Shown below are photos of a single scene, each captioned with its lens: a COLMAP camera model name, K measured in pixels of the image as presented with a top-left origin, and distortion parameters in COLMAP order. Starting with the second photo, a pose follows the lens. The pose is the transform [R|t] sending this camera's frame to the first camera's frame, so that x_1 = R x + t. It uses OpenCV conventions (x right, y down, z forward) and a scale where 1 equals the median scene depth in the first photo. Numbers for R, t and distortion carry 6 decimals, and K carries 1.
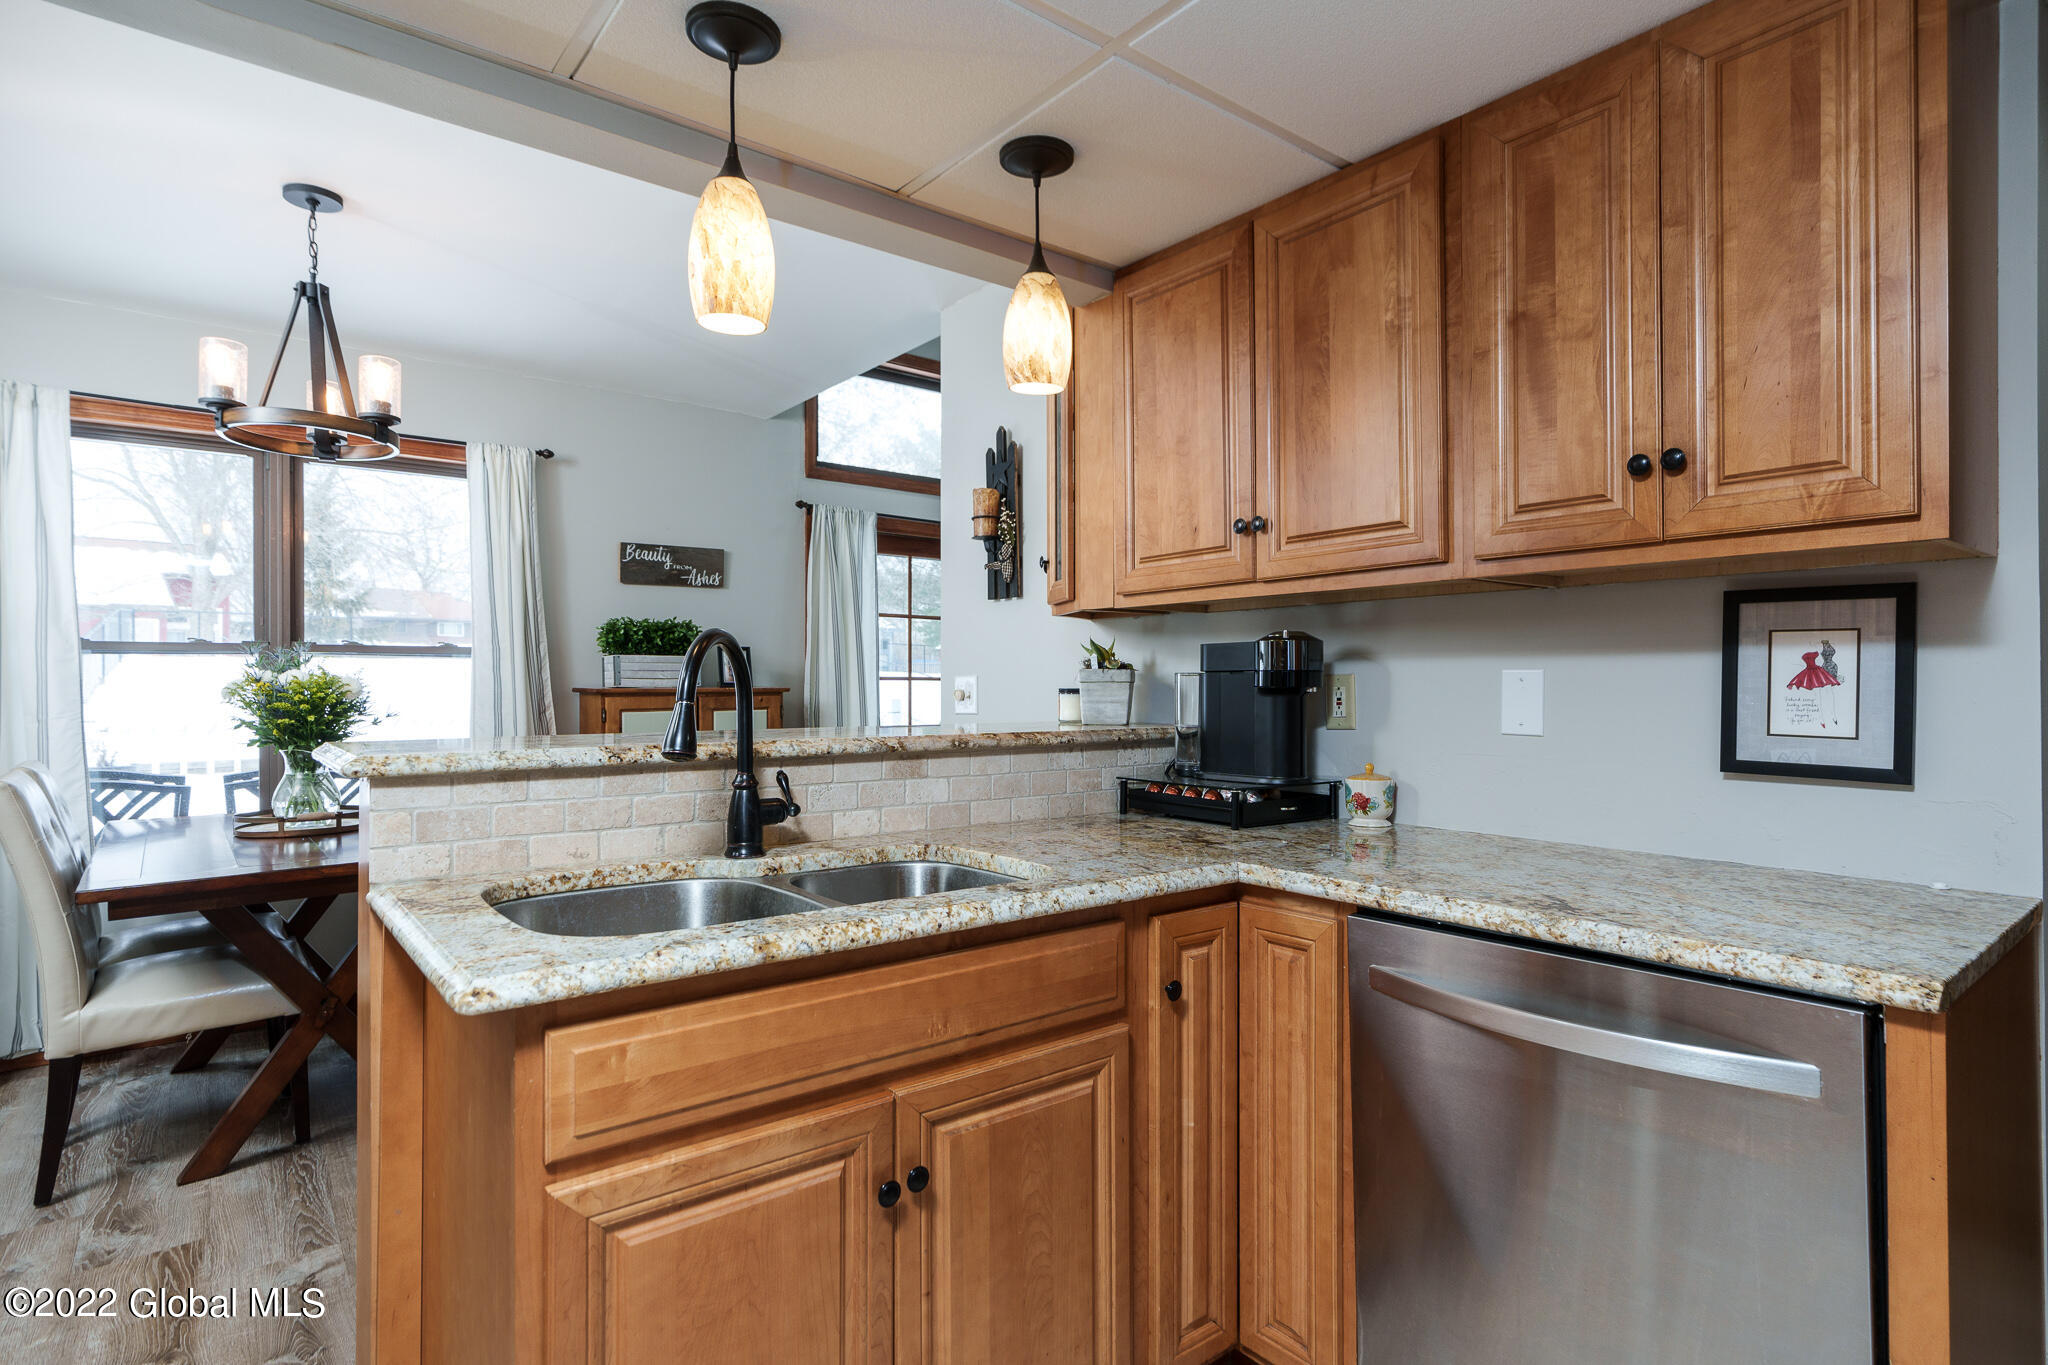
lens RADIAL K [[1048.9, 0, 1044.2], [0, 1048.9, 682.8], [0, 0, 1]] dist [-0.012152, 0.009093]
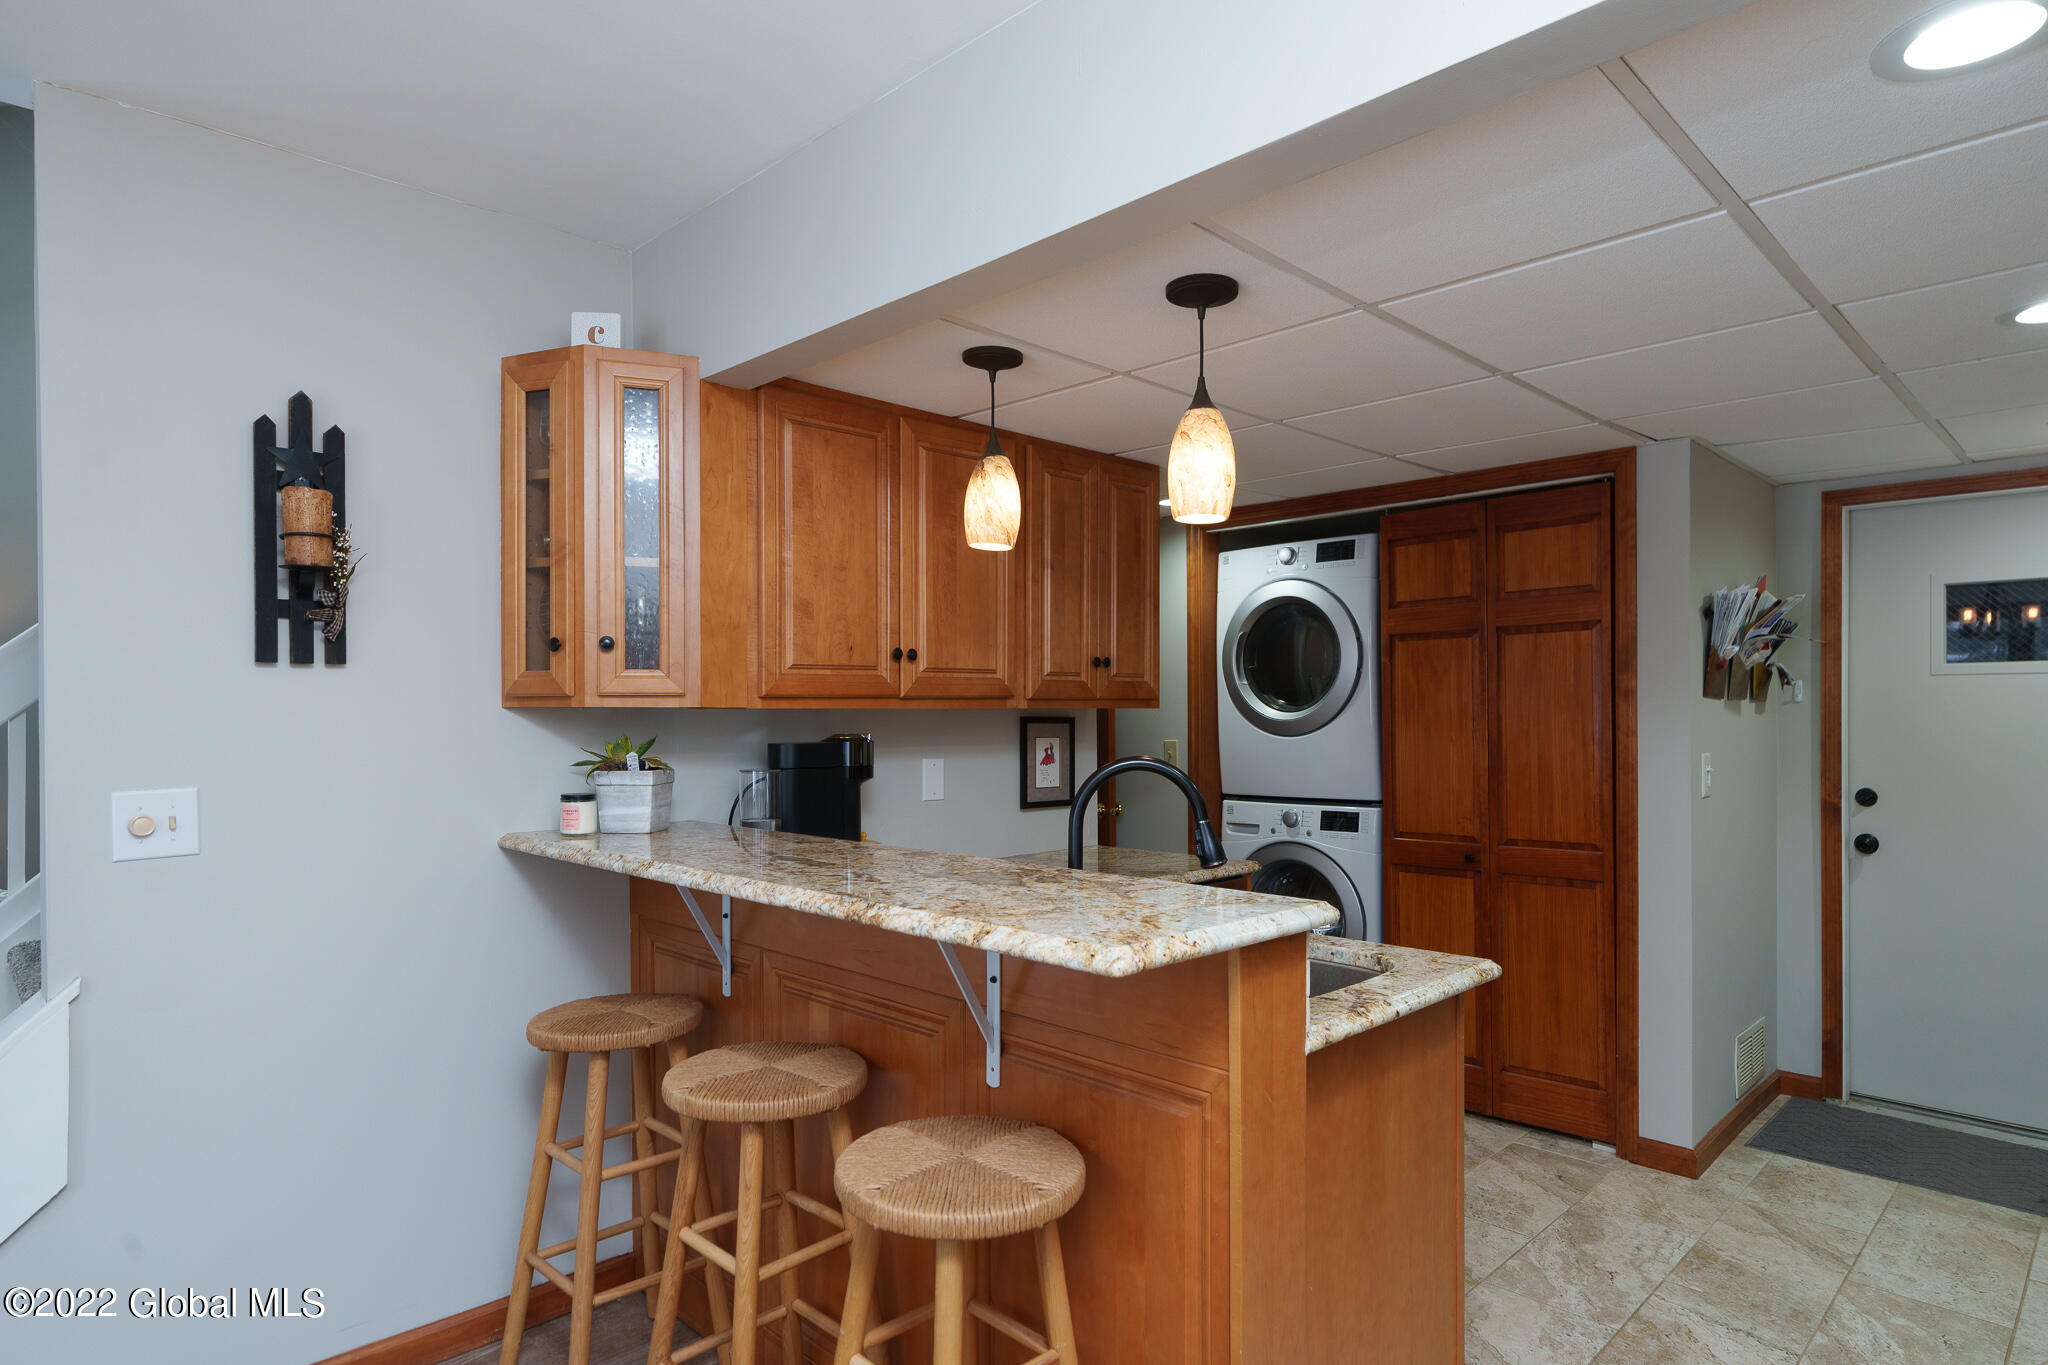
lens RADIAL K [[1141.9, 0, 1030.6], [0, 1141.9, 714.7], [0, 0, 1]] dist [0.000138, -0.000513]
pose [[-0.098231, -0.003182, 0.995159, -1.132317], [0.001718, 0.999993, 0.003367, -0.075421], [-0.995162, 0.002040, -0.098225, 0.916251]]
